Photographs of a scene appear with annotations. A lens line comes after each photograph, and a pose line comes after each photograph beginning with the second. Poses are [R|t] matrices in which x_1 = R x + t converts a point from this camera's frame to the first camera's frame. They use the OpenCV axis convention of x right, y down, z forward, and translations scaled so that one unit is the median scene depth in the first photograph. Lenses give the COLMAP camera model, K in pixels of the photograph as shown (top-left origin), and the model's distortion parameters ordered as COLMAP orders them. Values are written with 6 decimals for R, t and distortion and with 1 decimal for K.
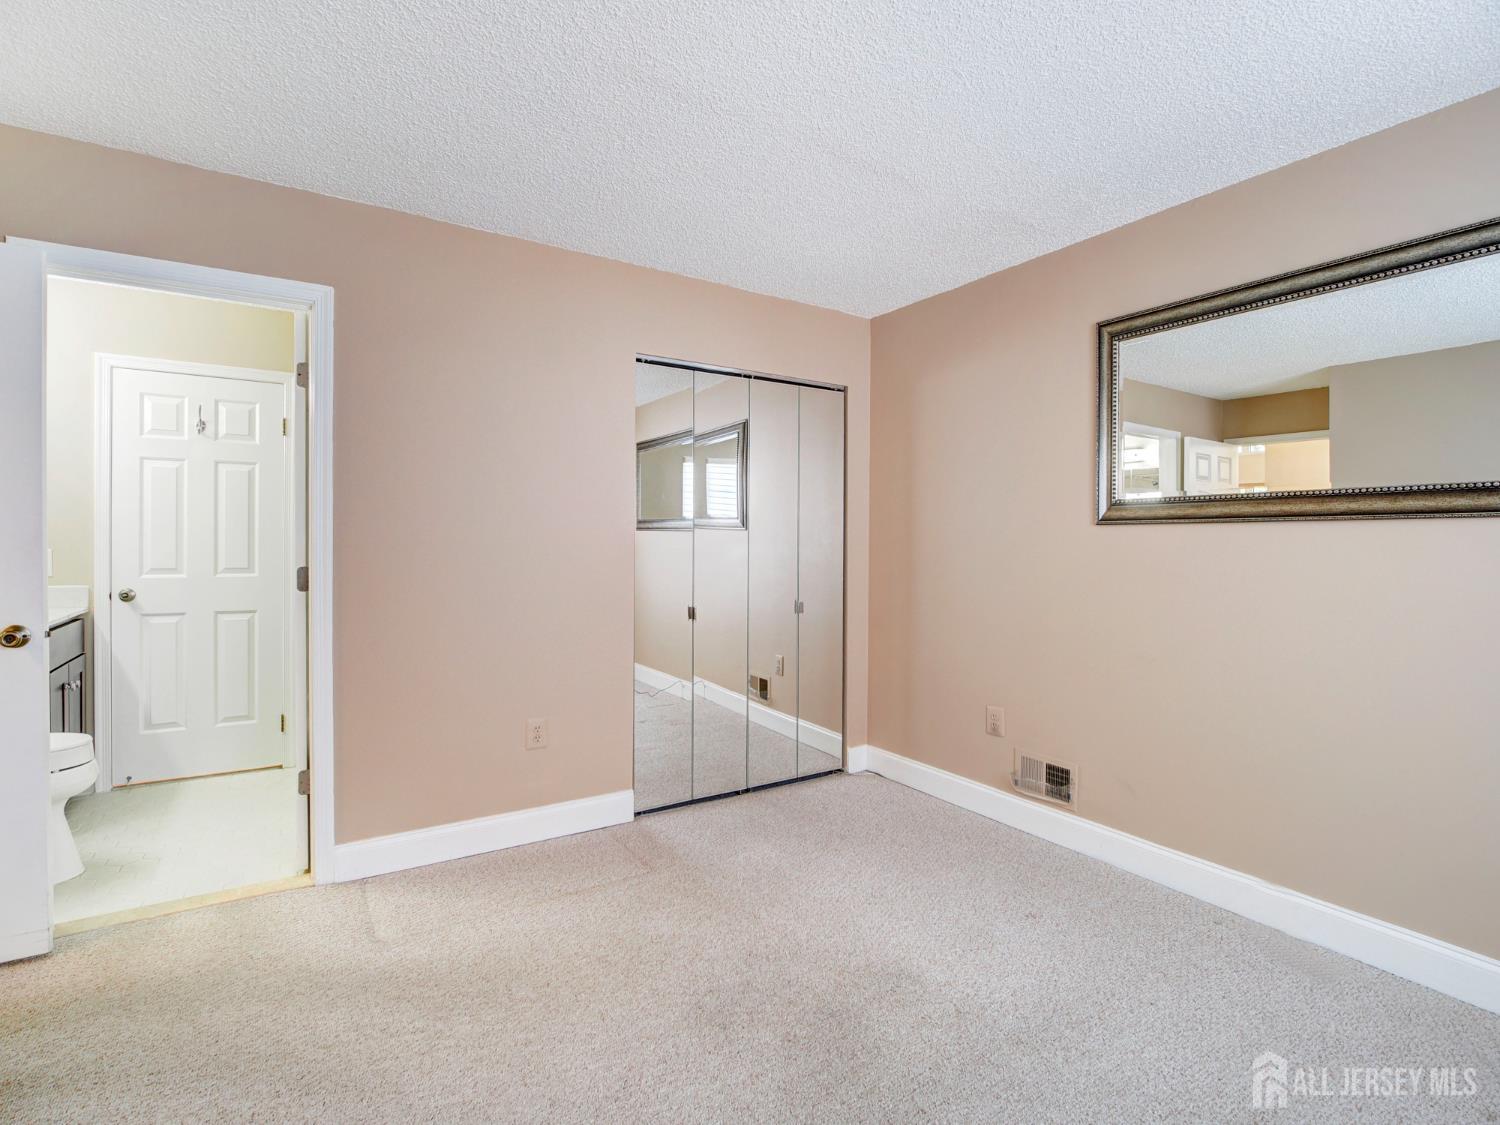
lens RADIAL K [[718.0, 0, 750.1], [0, 718.0, 544.1], [0, 0, 1]] dist [-0.019608, -0.000600]
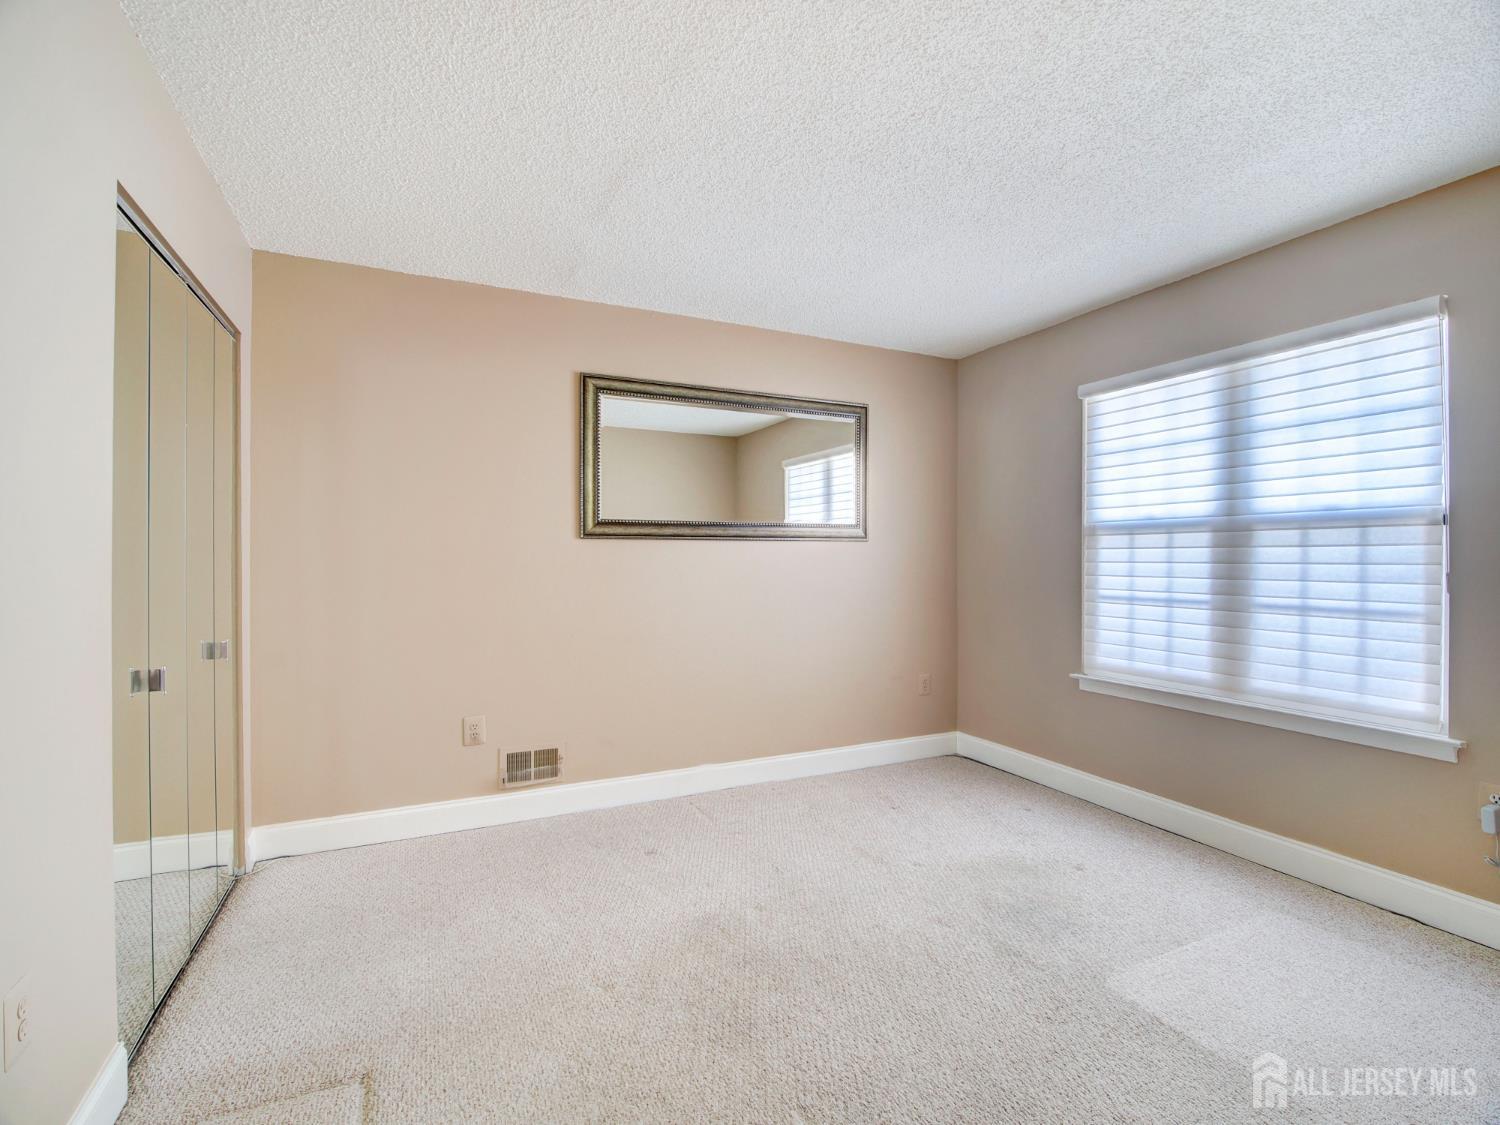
lens RADIAL K [[685.4, 0, 750.0], [0, 685.4, 562.5], [0, 0, 1]] dist [-0.008367, -0.000655]
pose [[0.140836, -0.009818, 0.989984, -0.637900], [0.002545, 0.999951, 0.009555, 0.003852], [-0.990030, 0.001174, 0.140854, 0.554017]]
